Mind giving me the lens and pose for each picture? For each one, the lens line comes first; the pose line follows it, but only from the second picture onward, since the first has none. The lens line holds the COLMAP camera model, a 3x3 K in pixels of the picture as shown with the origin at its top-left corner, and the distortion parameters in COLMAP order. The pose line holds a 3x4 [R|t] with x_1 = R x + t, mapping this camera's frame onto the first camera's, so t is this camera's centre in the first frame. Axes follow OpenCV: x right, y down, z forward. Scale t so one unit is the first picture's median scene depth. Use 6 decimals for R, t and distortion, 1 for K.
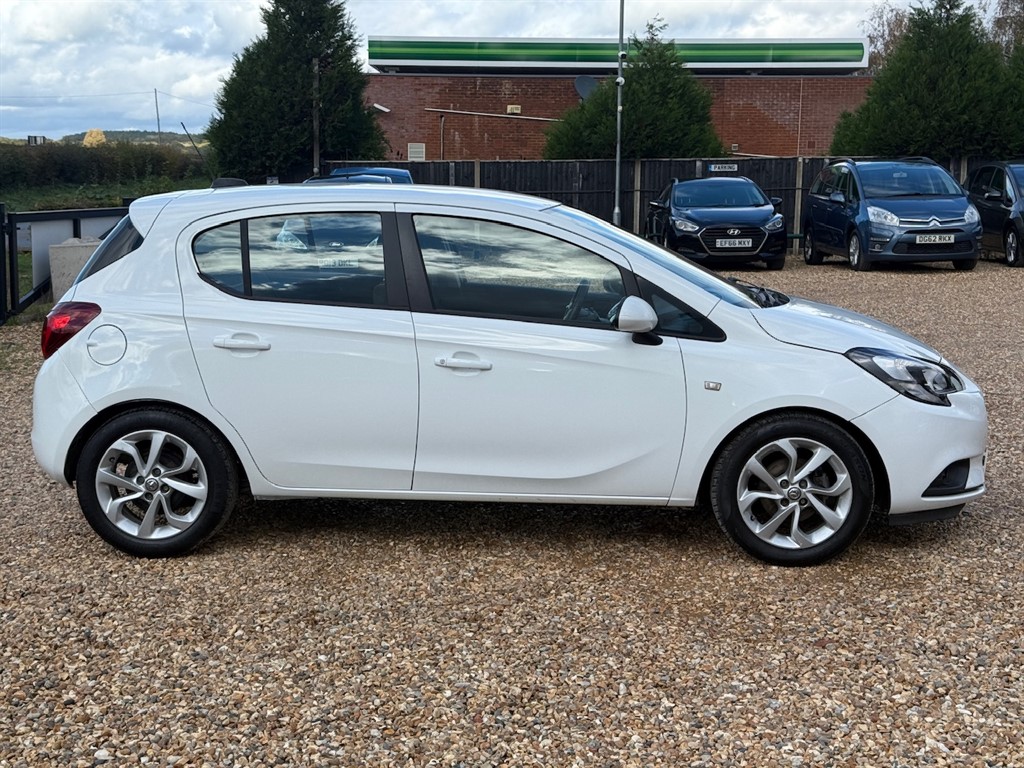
lens RADIAL K [[1429.0, 0, 514.4], [0, 1429.0, 378.3], [0, 0, 1]] dist [0.121597, 0.000000]
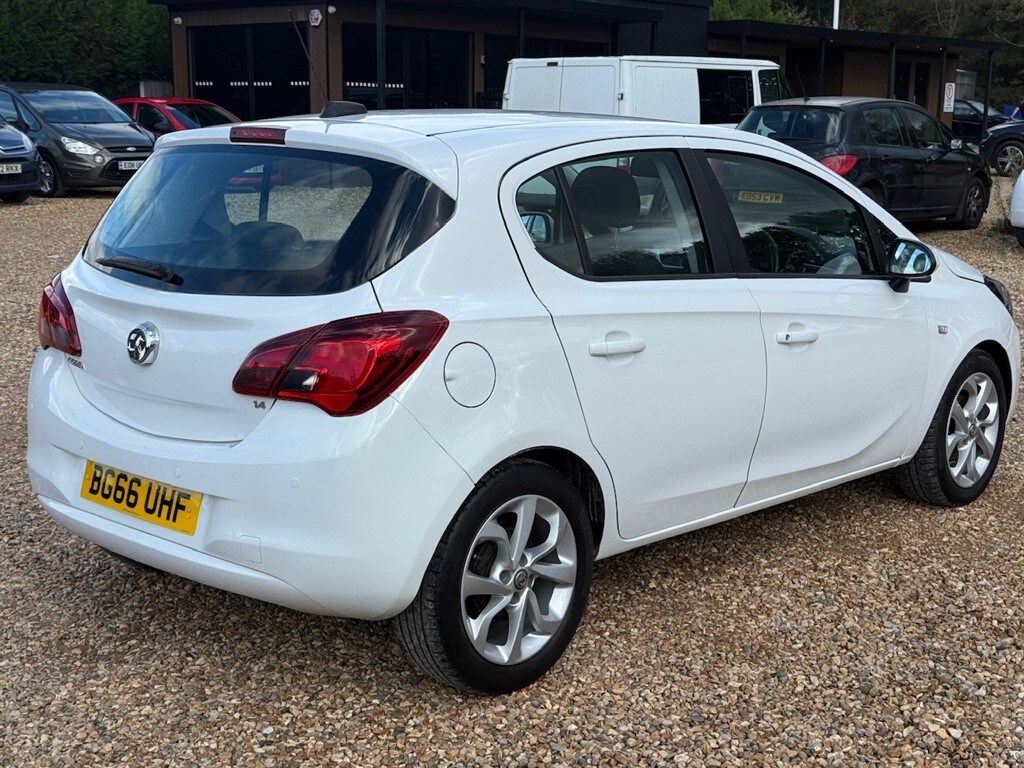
lens RADIAL K [[1429.0, 0, 518.7], [0, 1429.0, 388.7], [0, 0, 1]] dist [0.121597, 0.000000]
pose [[0.640008, -0.141781, 0.755174, -0.208433], [0.098081, 0.989863, 0.102720, -0.022196], [-0.762083, 0.008326, 0.647426, 0.166642]]
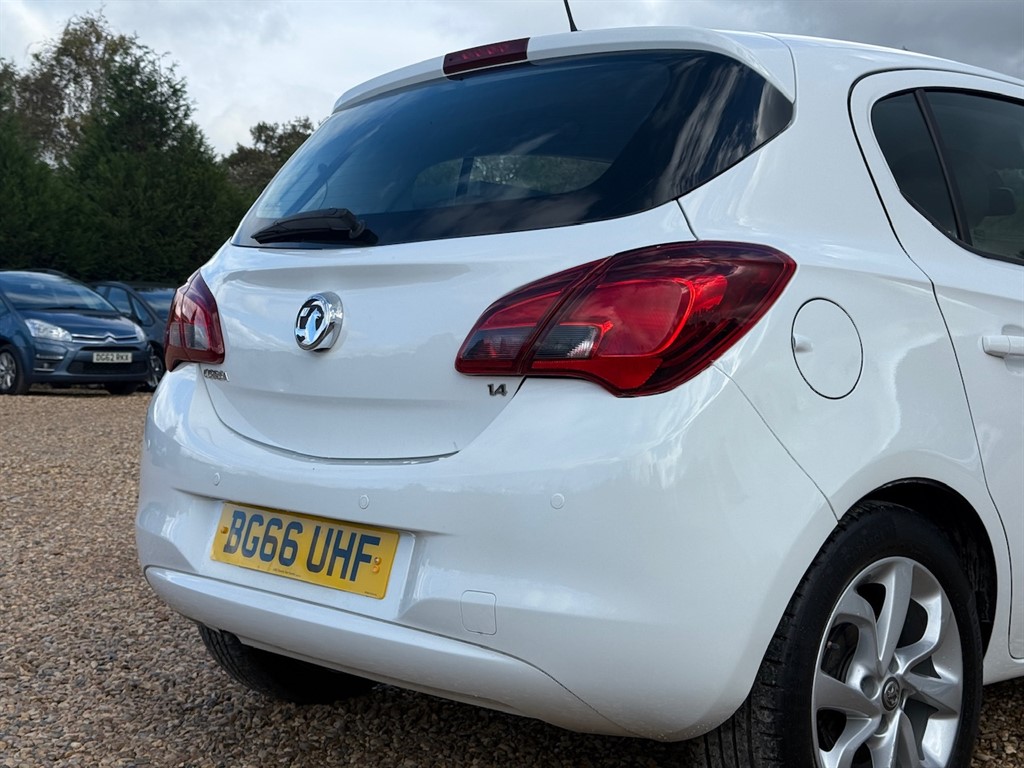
lens RADIAL K [[1429.0, 0, 505.7], [0, 1429.0, 387.7], [0, 0, 1]] dist [0.121597, 0.000000]
pose [[0.691331, -0.000028, 0.722538, -0.178239], [0.074777, 0.994633, -0.071509, 0.002646], [-0.718658, 0.103465, 0.687623, 0.225637]]
